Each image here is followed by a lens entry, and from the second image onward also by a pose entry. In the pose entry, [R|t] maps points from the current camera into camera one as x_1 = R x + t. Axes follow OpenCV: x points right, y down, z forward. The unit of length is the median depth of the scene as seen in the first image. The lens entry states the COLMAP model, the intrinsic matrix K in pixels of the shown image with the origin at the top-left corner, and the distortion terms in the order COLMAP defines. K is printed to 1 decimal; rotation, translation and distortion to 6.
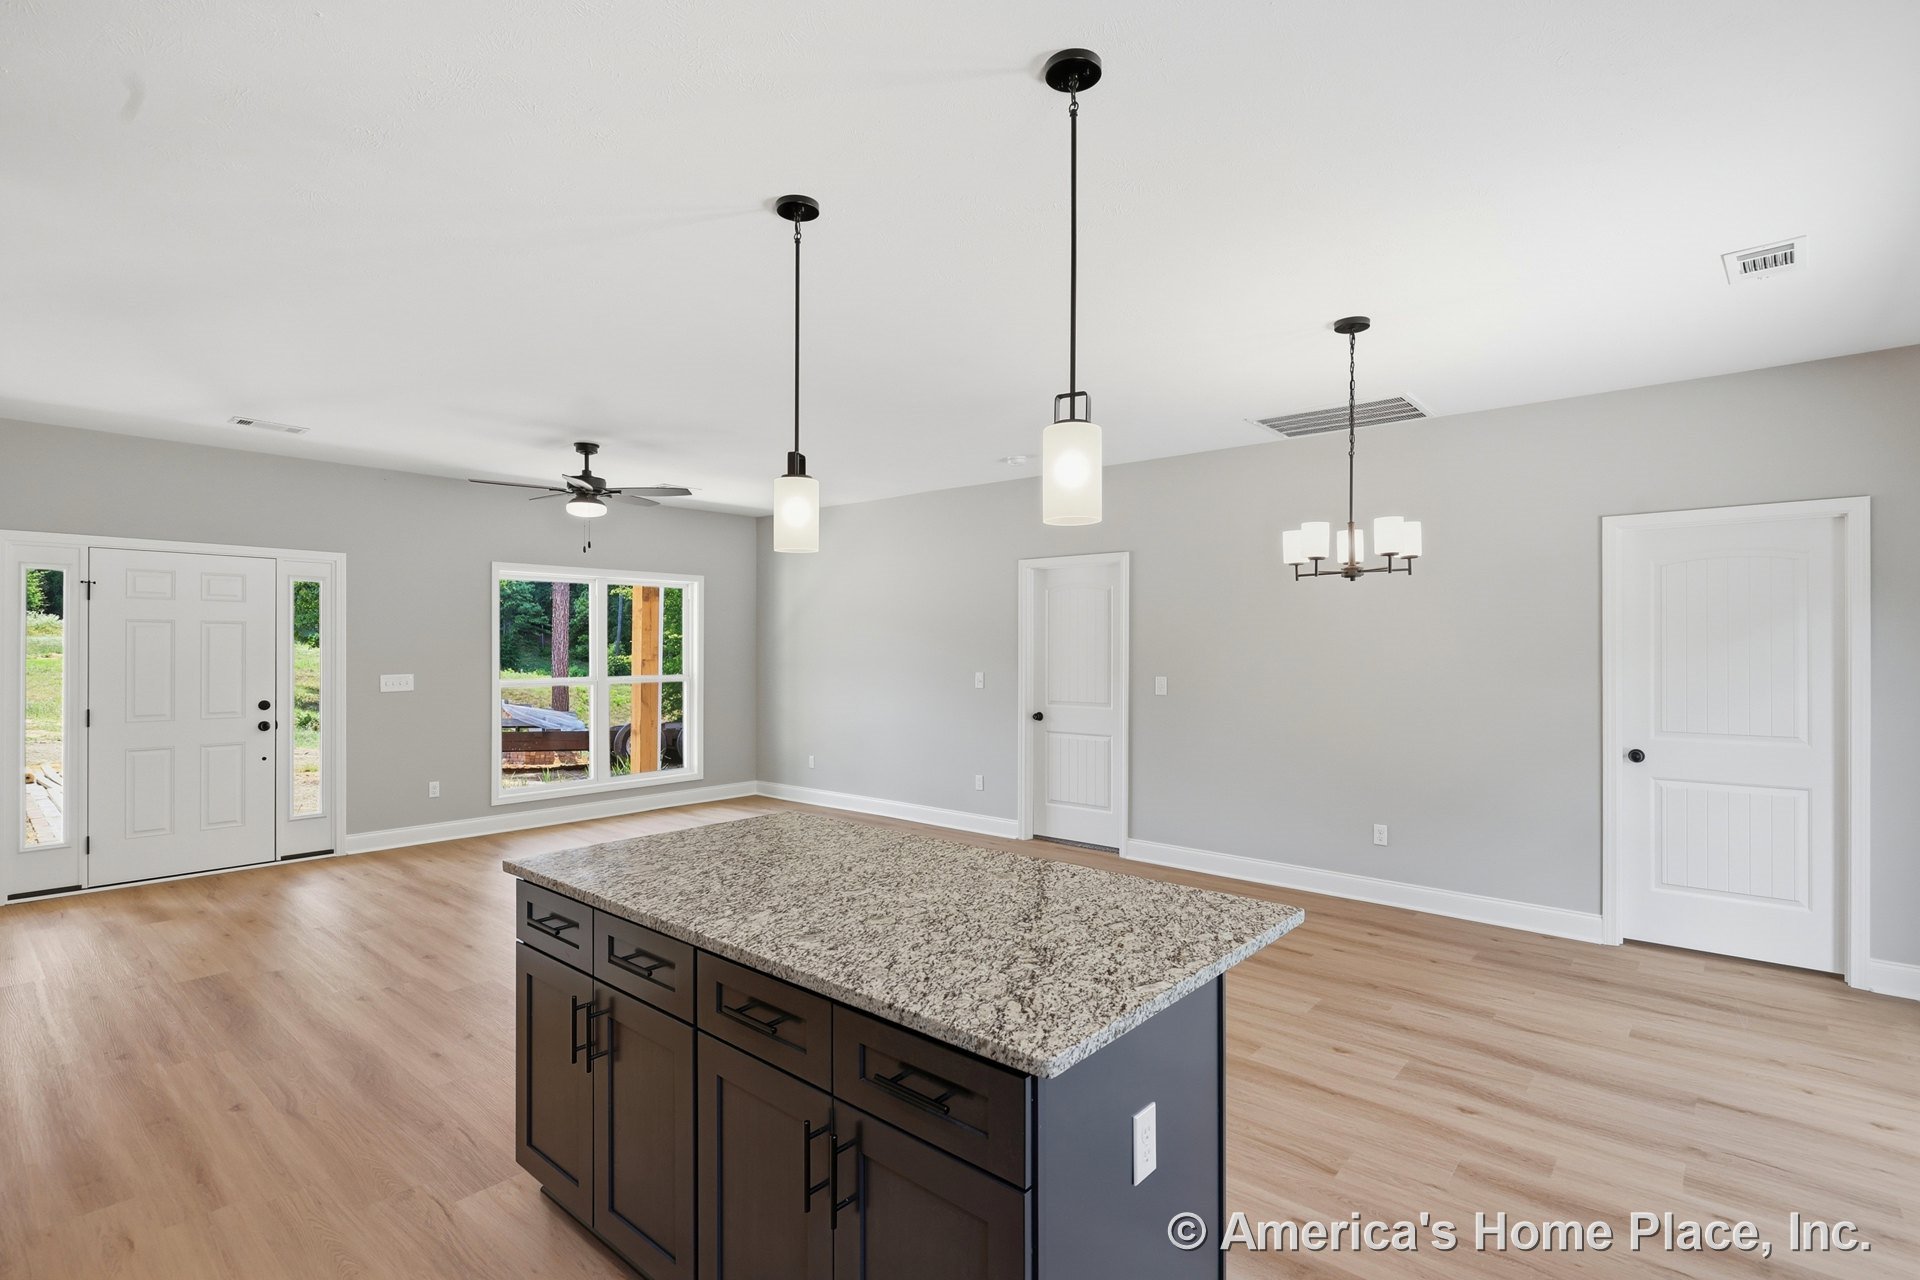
lens RADIAL K [[909.9, 0, 958.4], [0, 909.9, 648.8], [0, 0, 1]] dist [-0.000467, 0.000291]
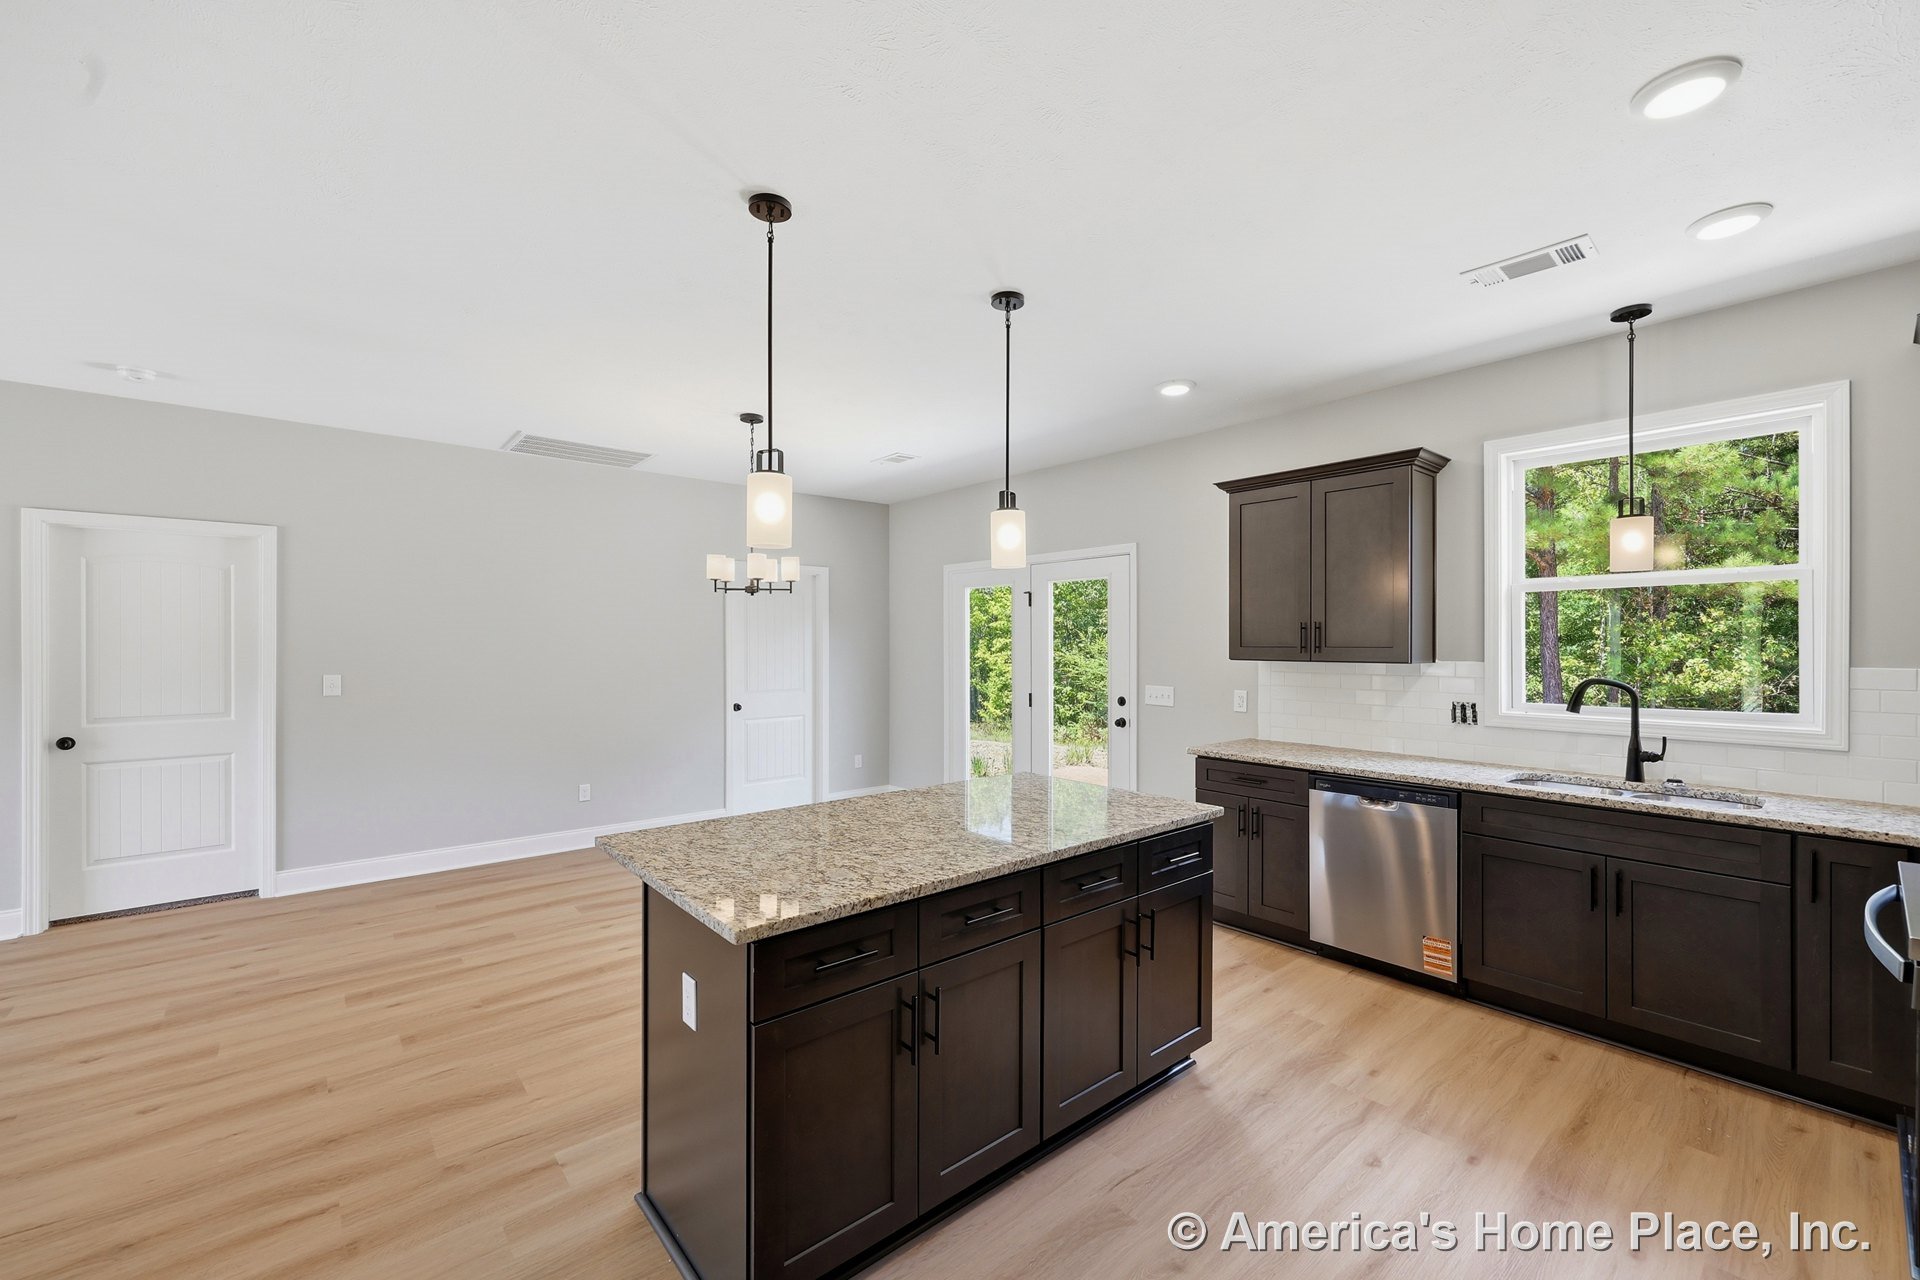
lens RADIAL K [[776.3, 0, 960.0], [0, 776.3, 640.0], [0, 0, 1]] dist [-0.001912, 0.000094]
pose [[0.151680, 0.000931, 0.988429, -0.457202], [0.002496, 0.999996, -0.001325, -0.000703], [-0.988426, 0.002668, 0.151678, 0.302612]]
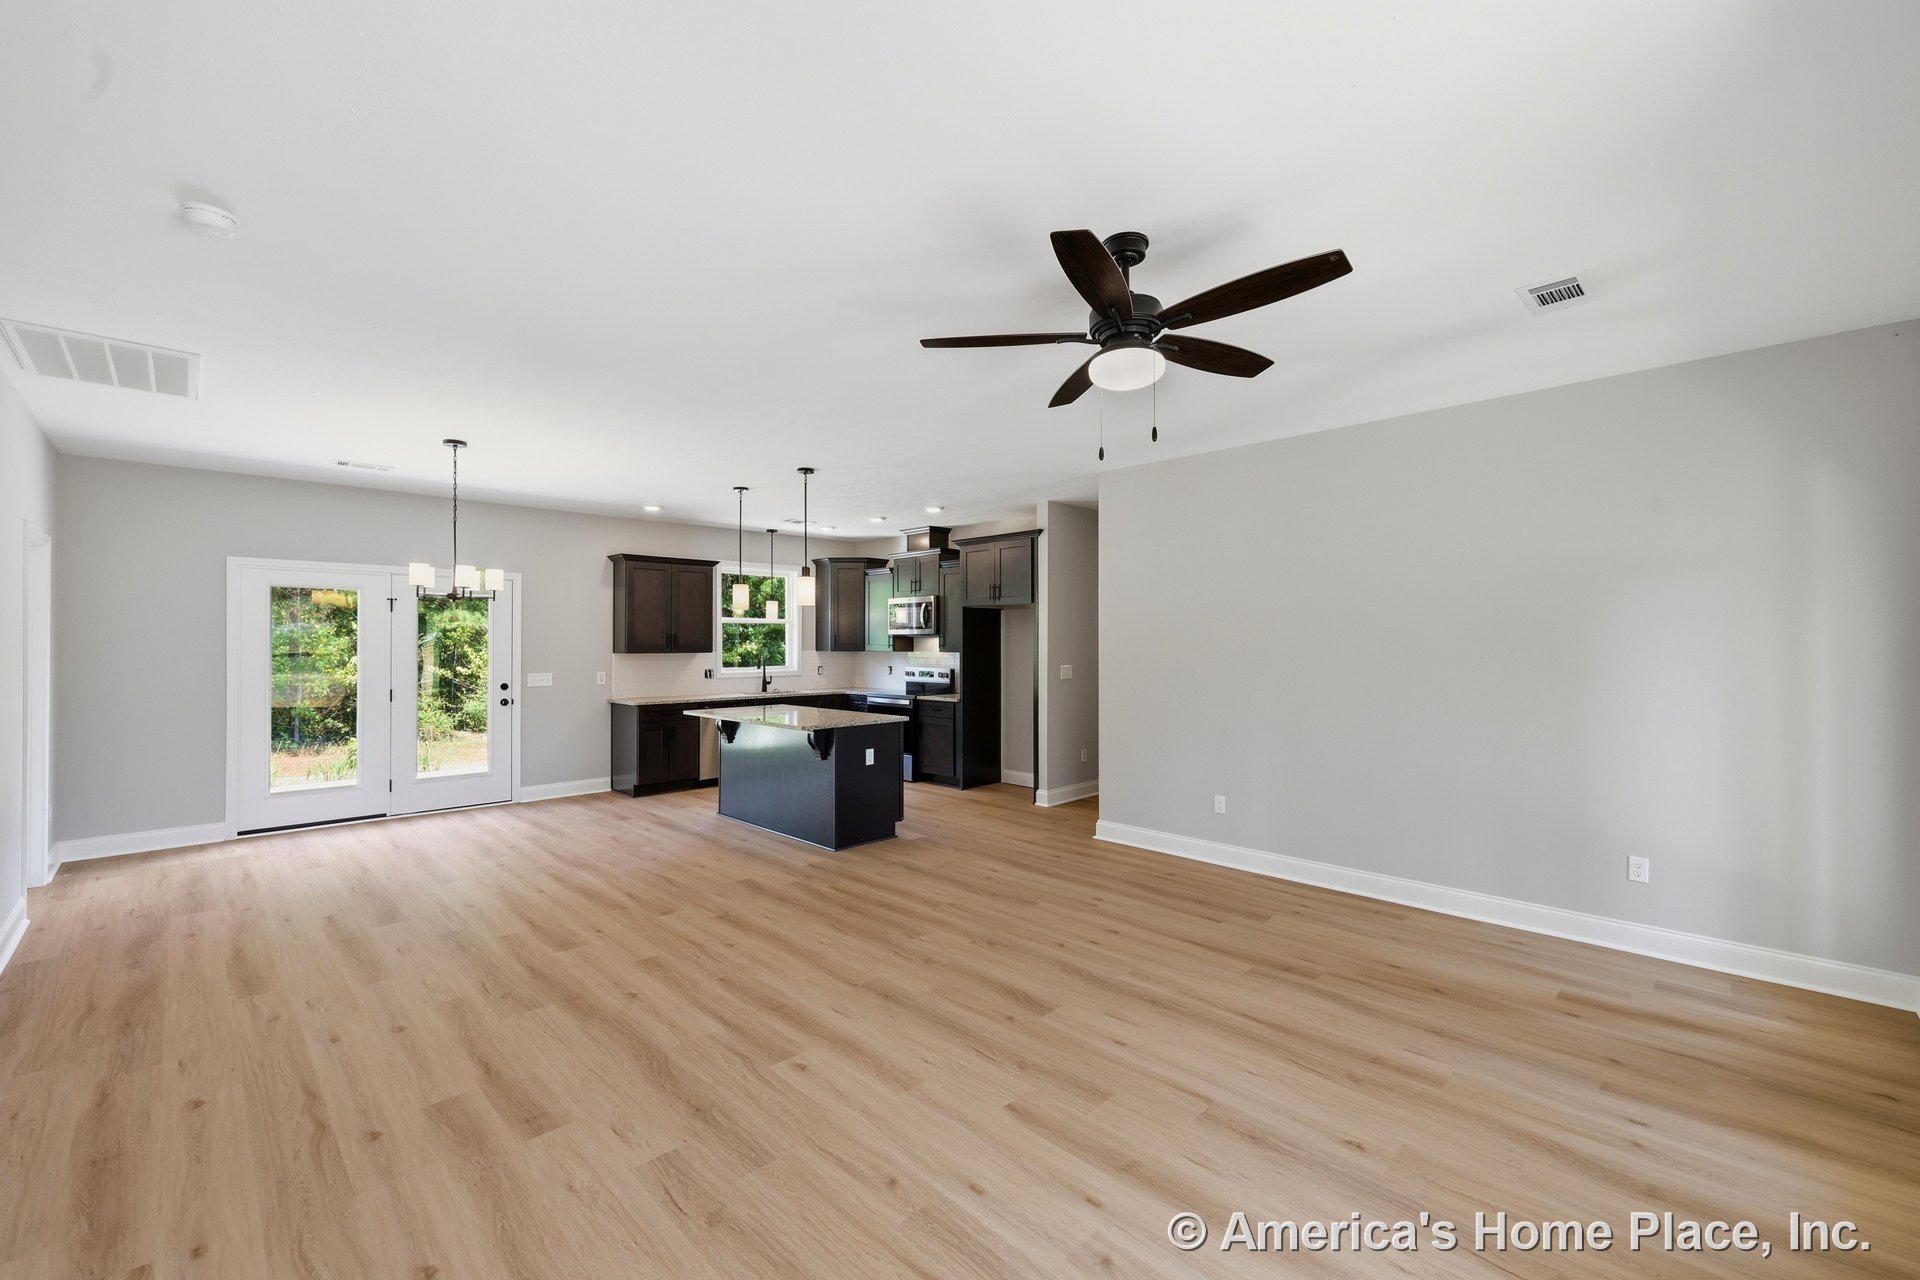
lens RADIAL K [[774.6, 0, 955.5], [0, 774.6, 635.2], [0, 0, 1]] dist [-0.001413, -0.000070]
pose [[-0.997304, 0.001213, 0.073377, -0.346195], [0.000657, 0.999971, -0.007611, -0.002902], [-0.073384, -0.007542, -0.997275, 1.437672]]
